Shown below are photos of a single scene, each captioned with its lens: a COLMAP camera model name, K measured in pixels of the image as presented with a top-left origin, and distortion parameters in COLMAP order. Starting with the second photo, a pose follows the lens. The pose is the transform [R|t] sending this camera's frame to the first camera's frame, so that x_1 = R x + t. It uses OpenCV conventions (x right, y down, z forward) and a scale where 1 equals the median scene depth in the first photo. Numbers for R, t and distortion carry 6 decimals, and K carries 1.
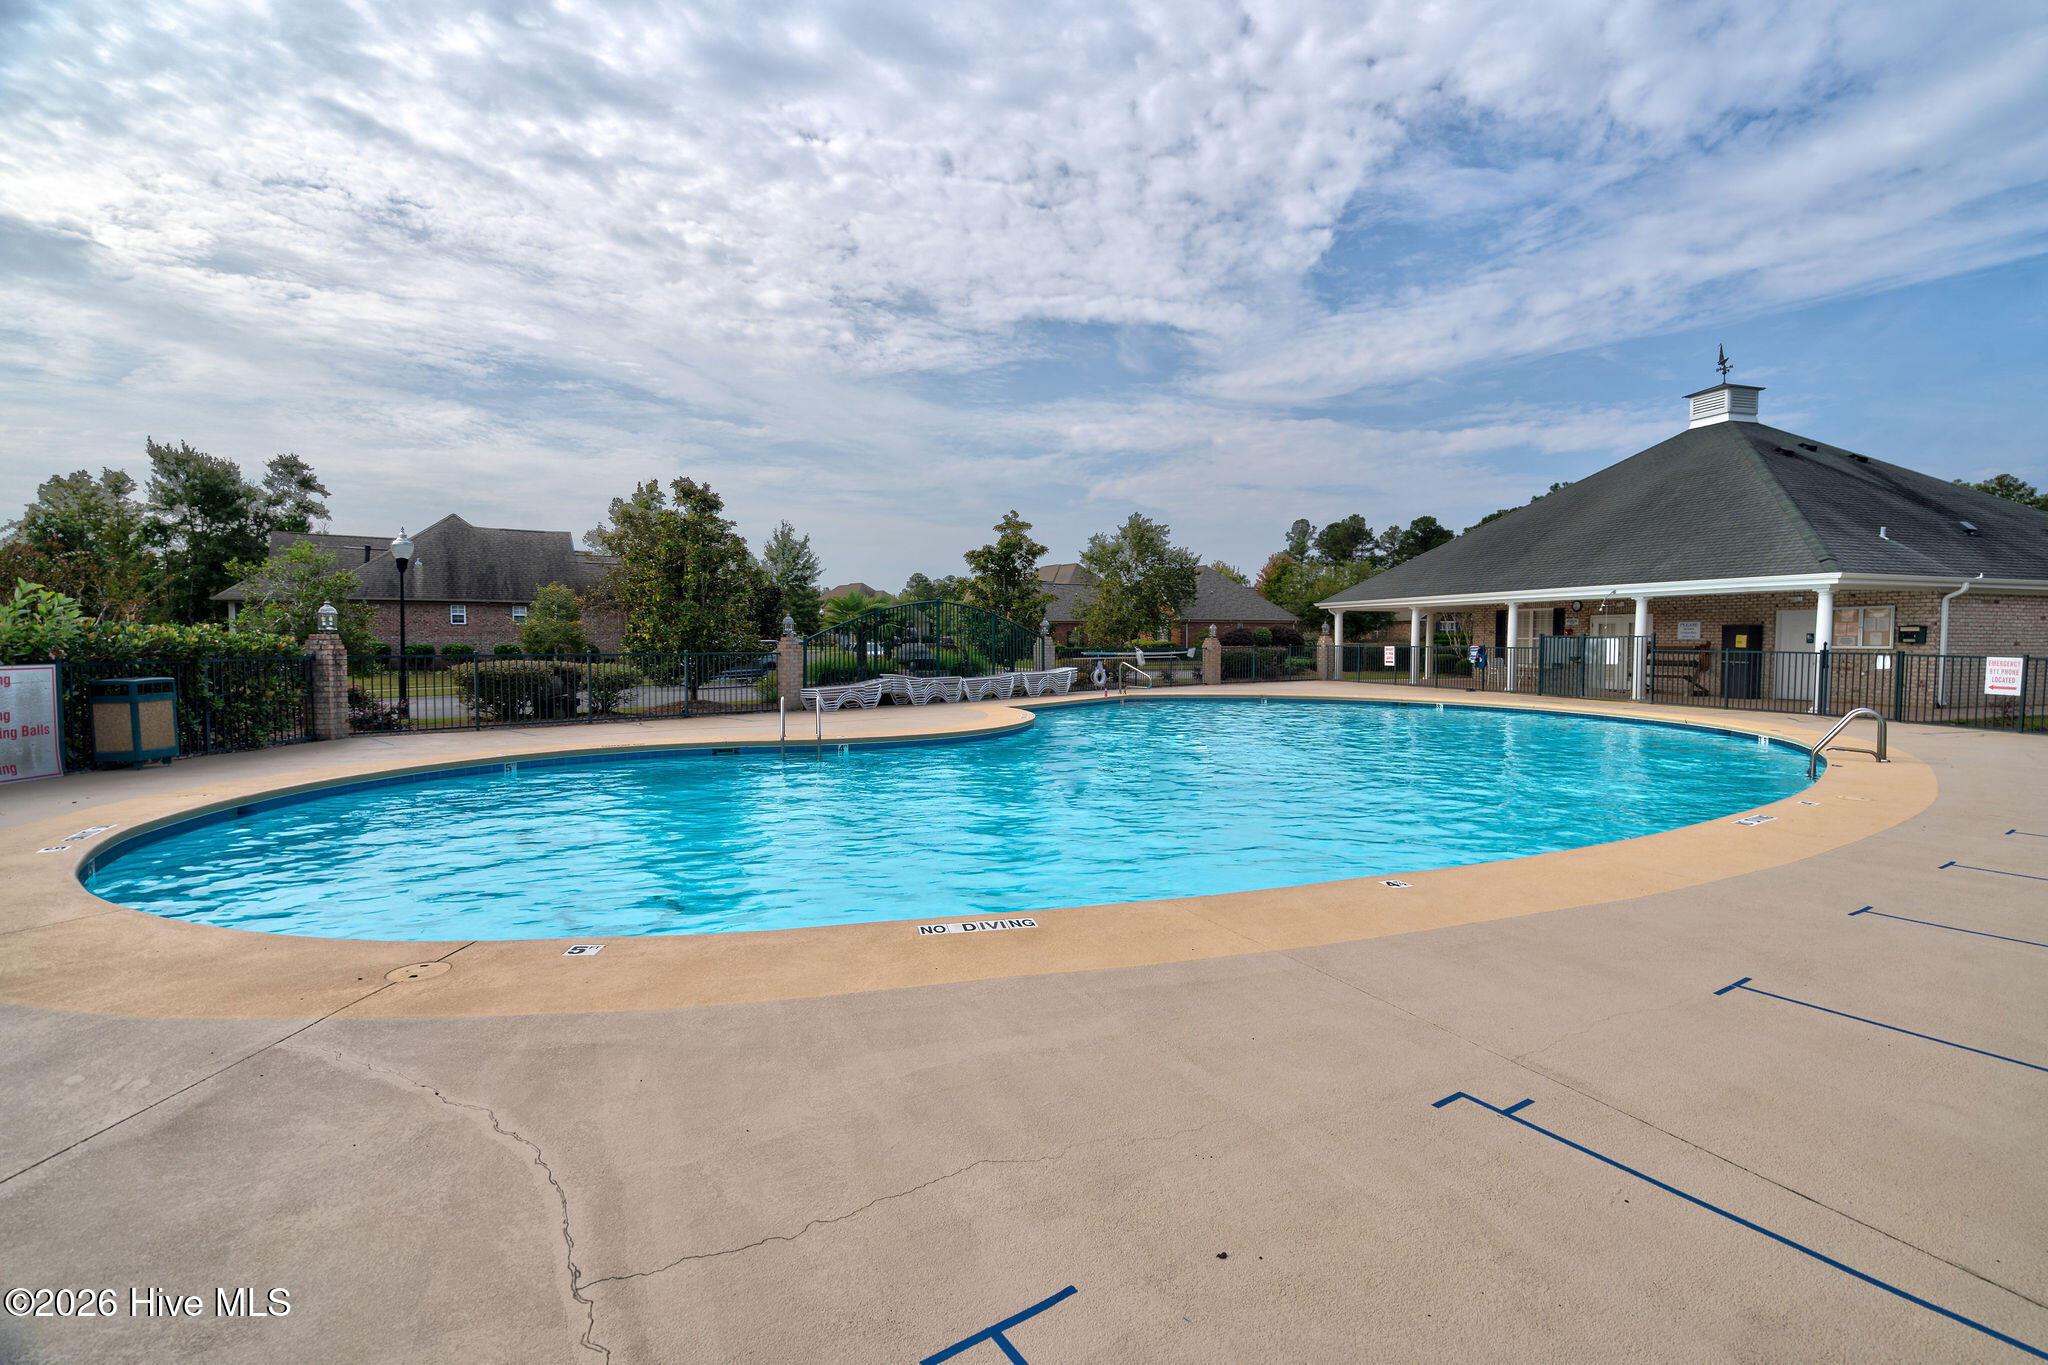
lens RADIAL K [[948.3, 0, 1024.0], [0, 948.3, 682.5], [0, 0, 1]] dist [-0.000870, 0.000660]
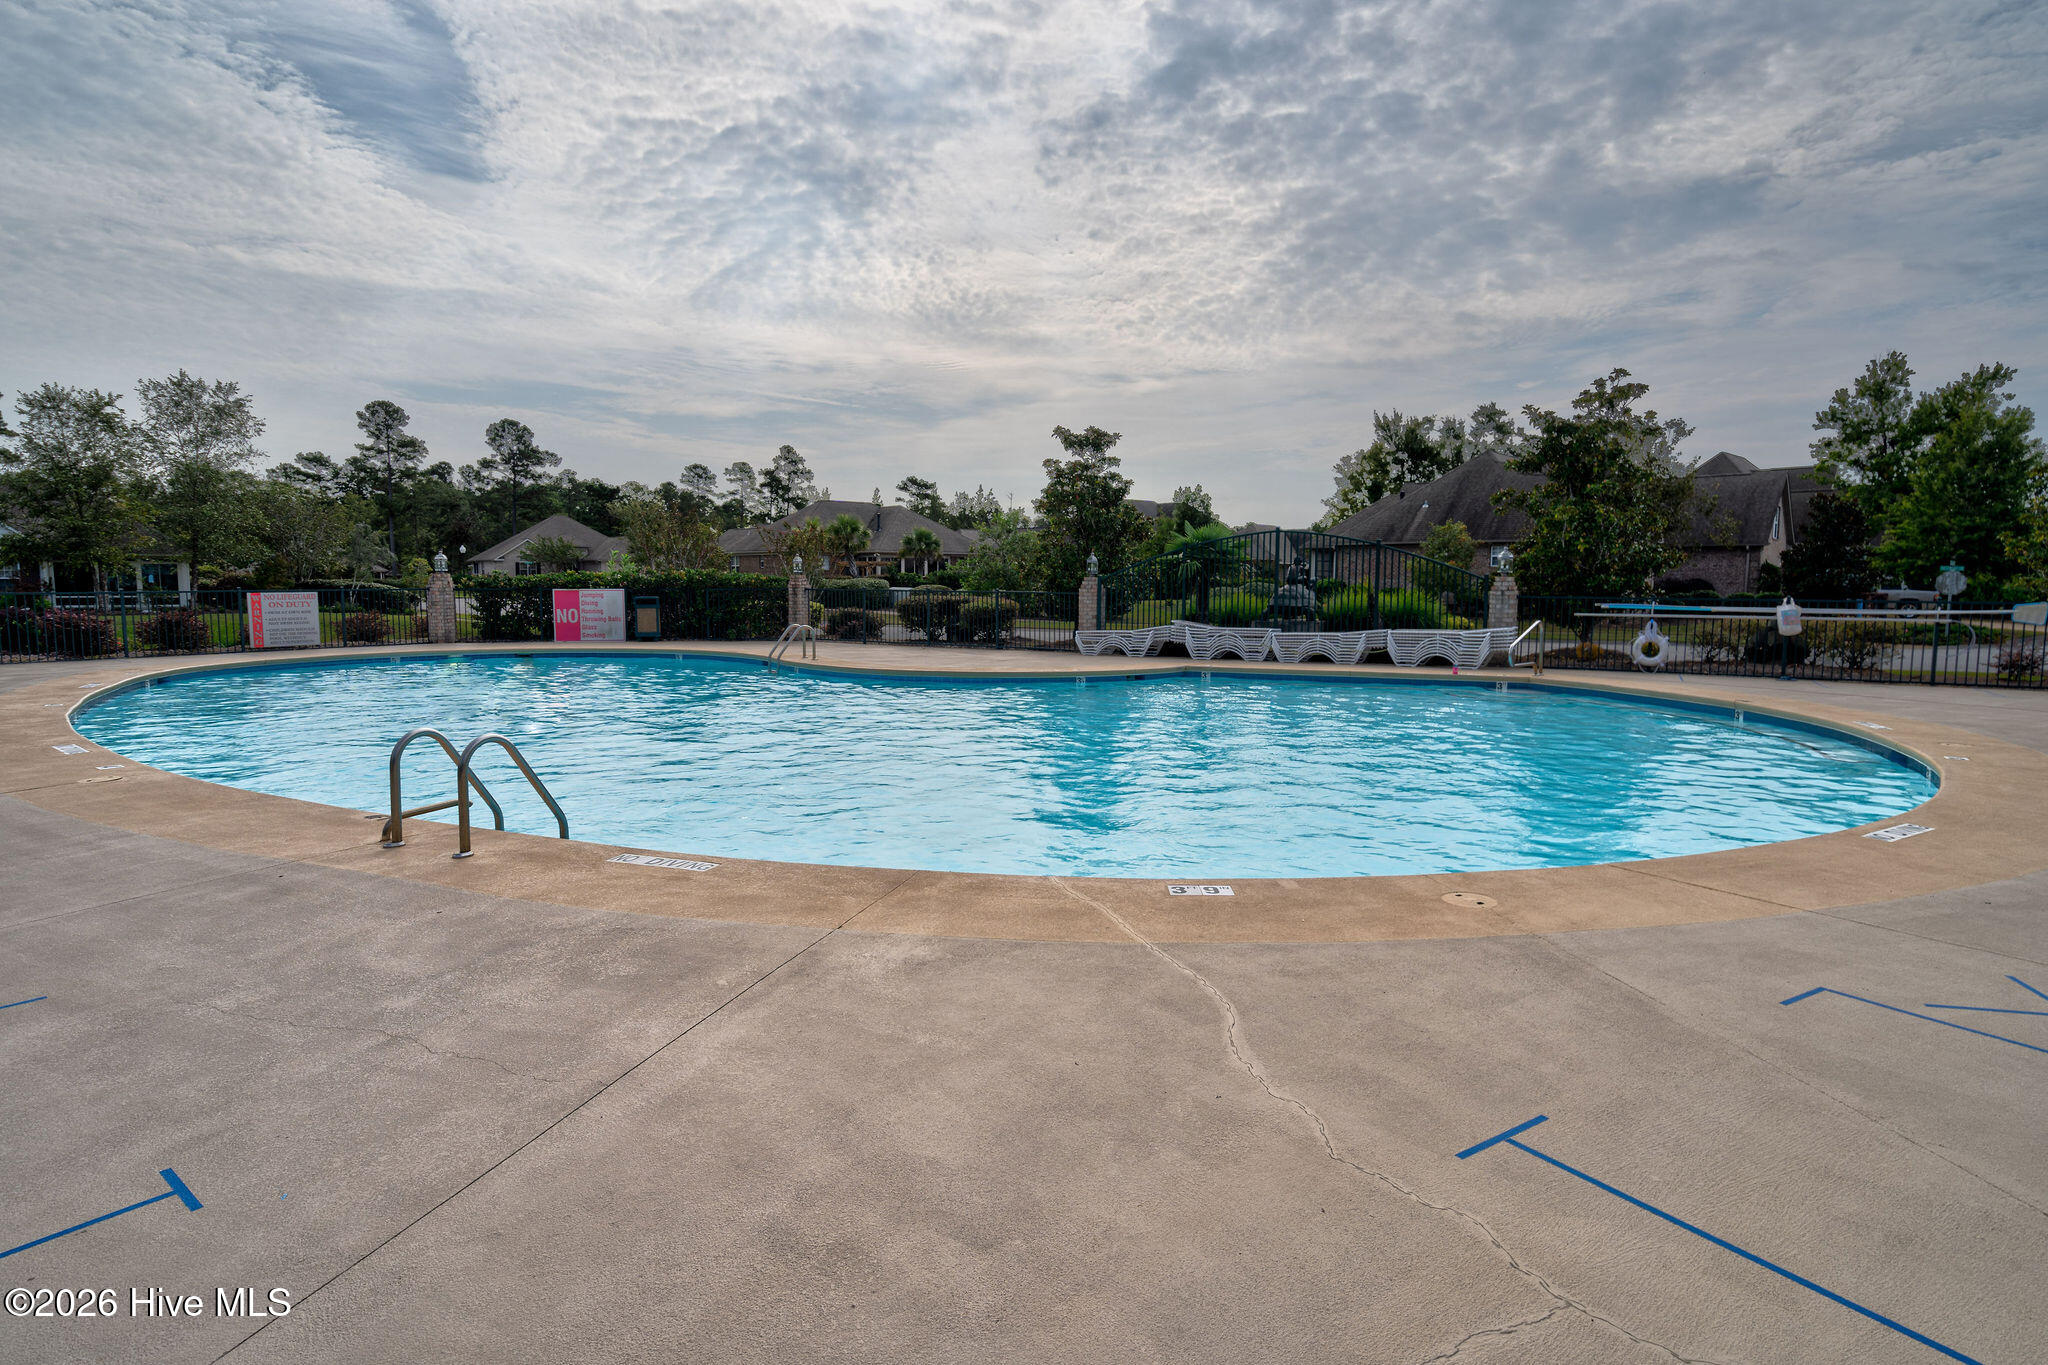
lens RADIAL K [[1087.5, 0, 1024.0], [0, 1087.5, 682.5], [0, 0, 1]] dist [0.003157, 0.000395]
pose [[0.225053, 0.092579, -0.969938, 0.786810], [-0.046064, 0.995374, 0.084318, -0.029852], [0.973257, 0.025703, 0.228277, 0.601181]]
